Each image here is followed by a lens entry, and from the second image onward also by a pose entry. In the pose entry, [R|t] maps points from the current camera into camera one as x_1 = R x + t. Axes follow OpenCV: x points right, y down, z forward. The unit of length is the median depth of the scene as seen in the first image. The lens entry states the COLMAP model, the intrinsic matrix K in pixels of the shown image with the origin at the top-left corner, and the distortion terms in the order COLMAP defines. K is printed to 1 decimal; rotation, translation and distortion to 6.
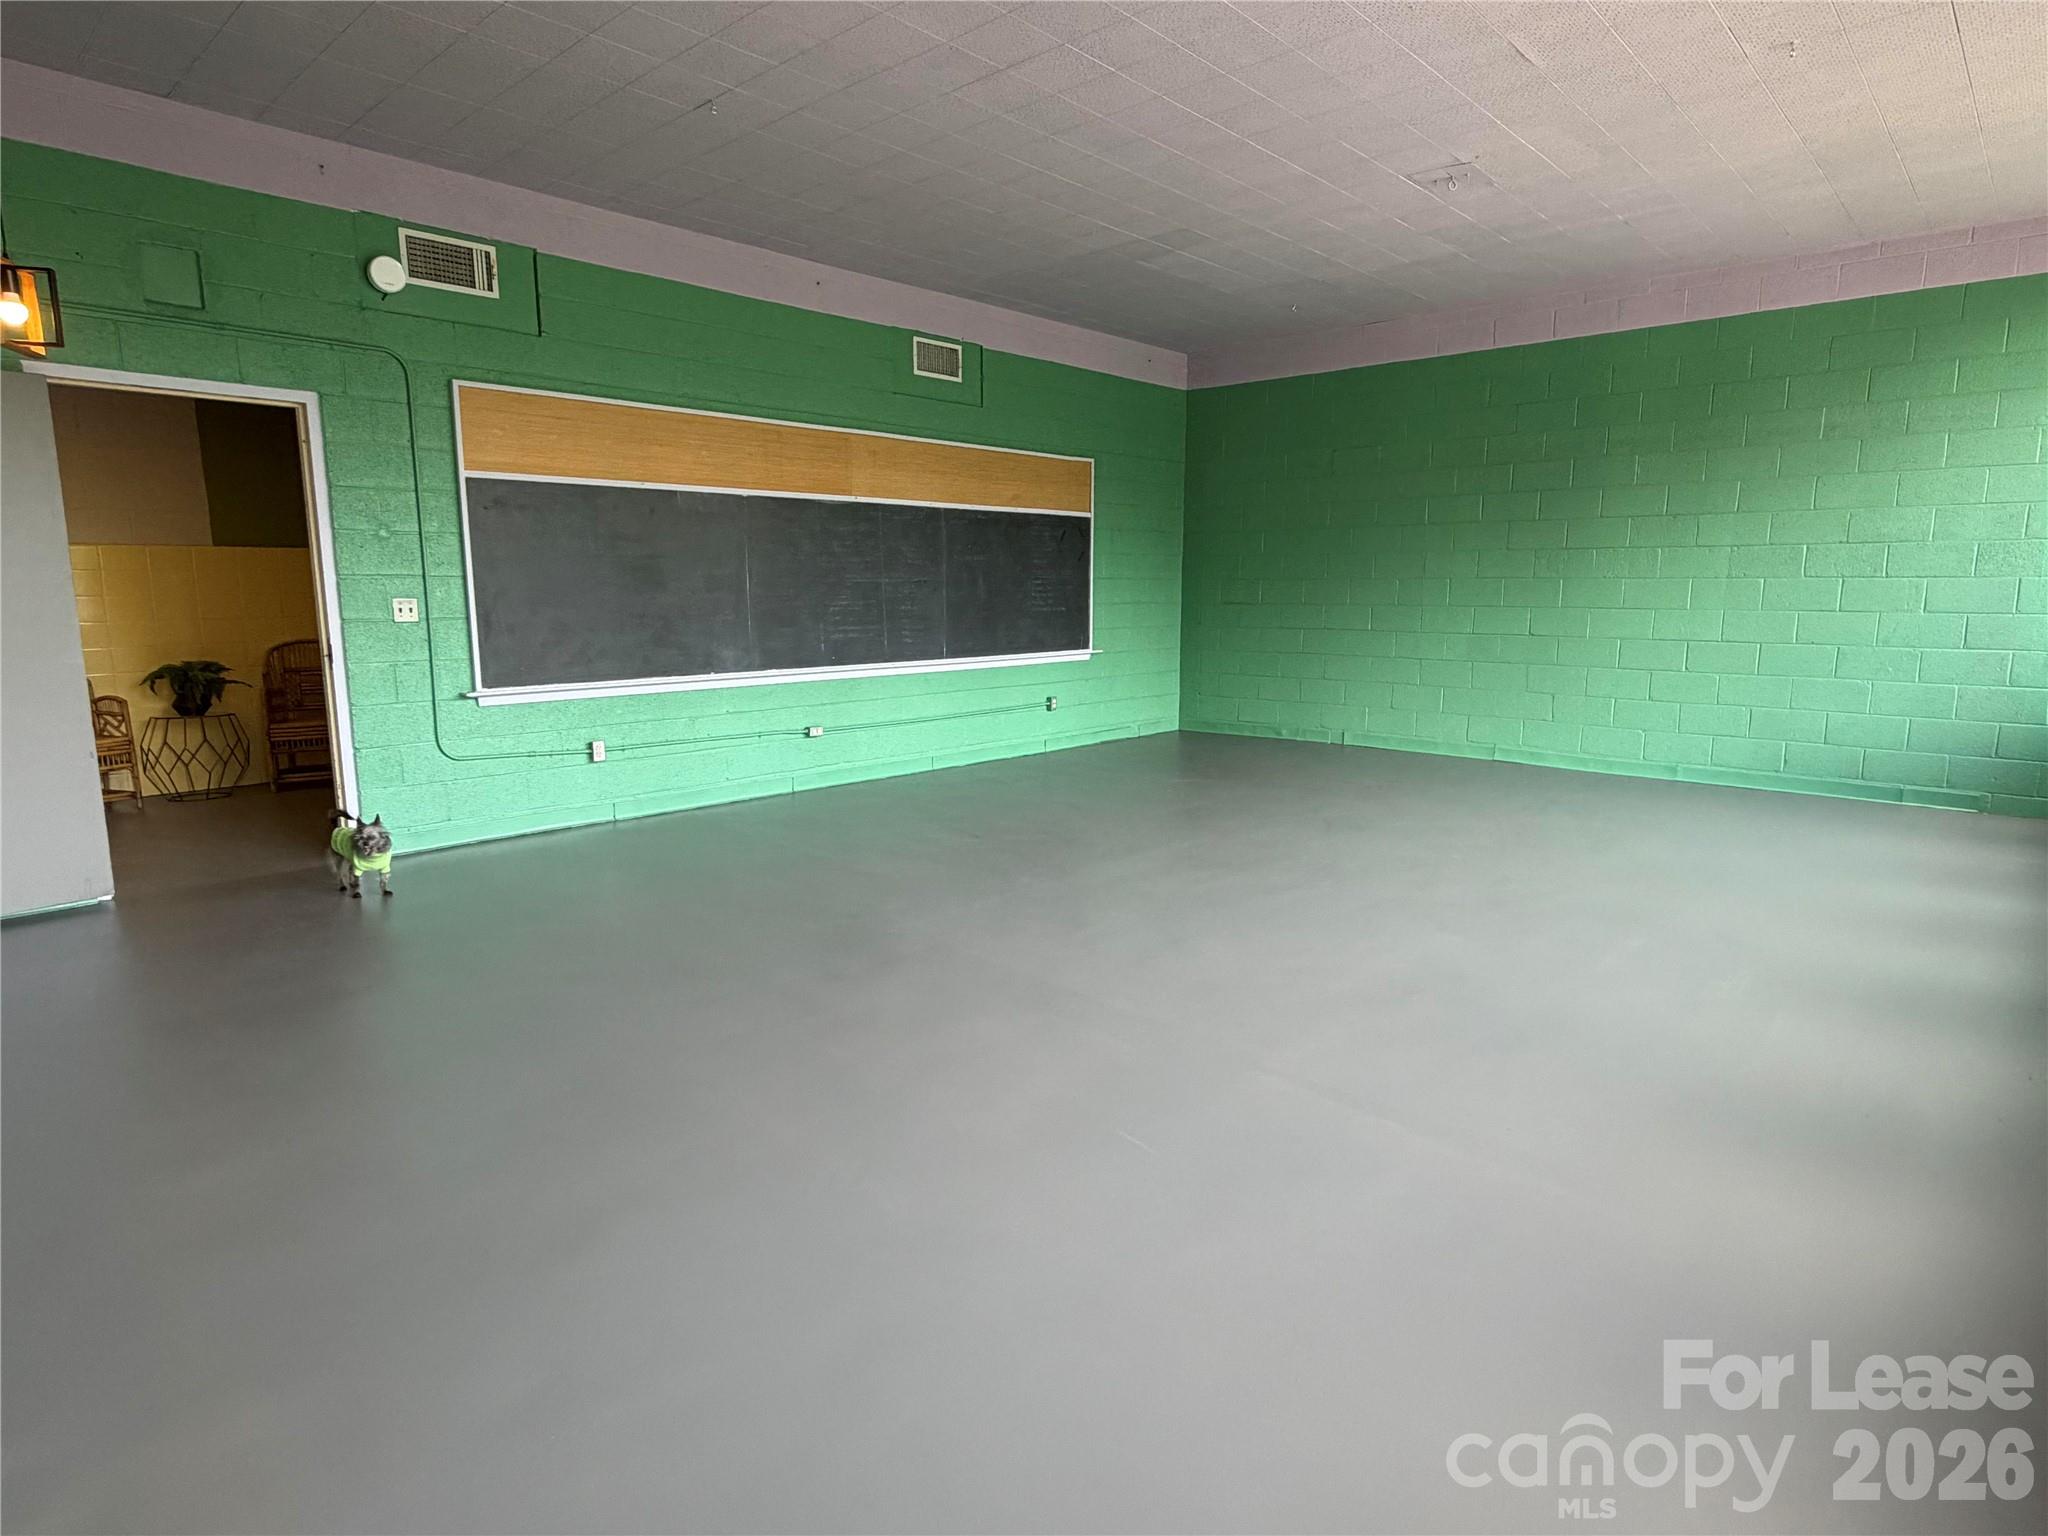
lens RADIAL K [[1133.1, 0, 1024.4], [0, 1133.1, 765.6], [0, 0, 1]] dist [0.001775, -0.000329]
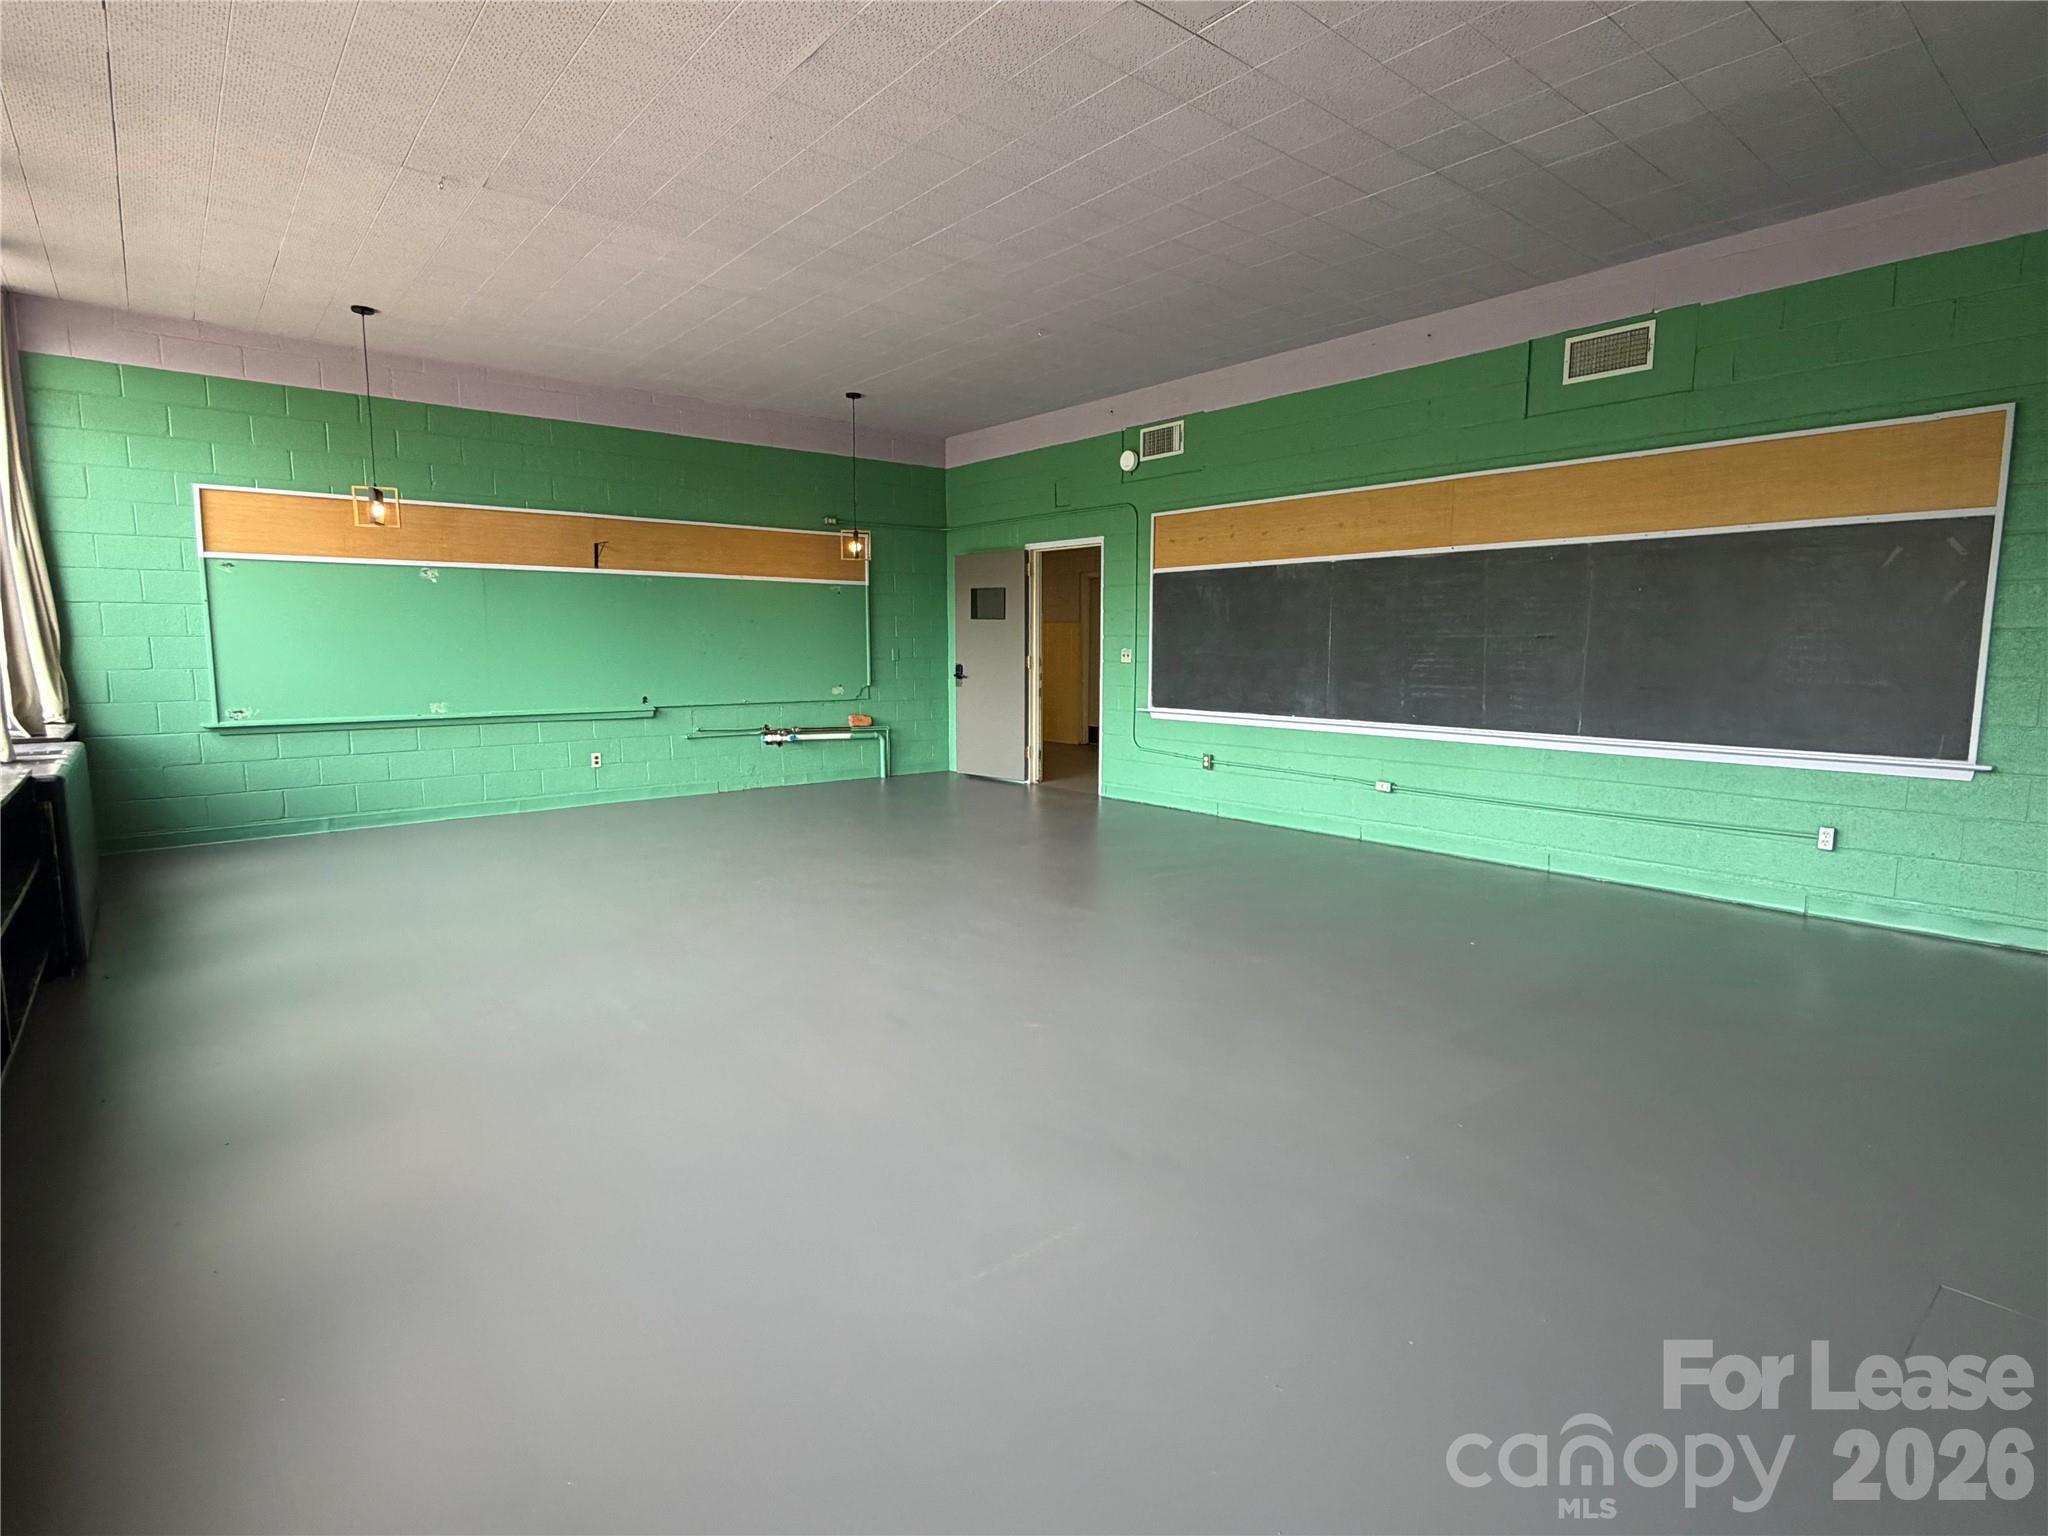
lens RADIAL K [[1026.4, 0, 1024.0], [0, 1026.4, 768.8], [0, 0, 1]] dist [0.000055, 0.001120]
pose [[-0.121497, 0.121621, -0.985113, 0.804694], [-0.159381, 0.977197, 0.140300, -0.131224], [0.979712, 0.174055, -0.099342, 0.833220]]
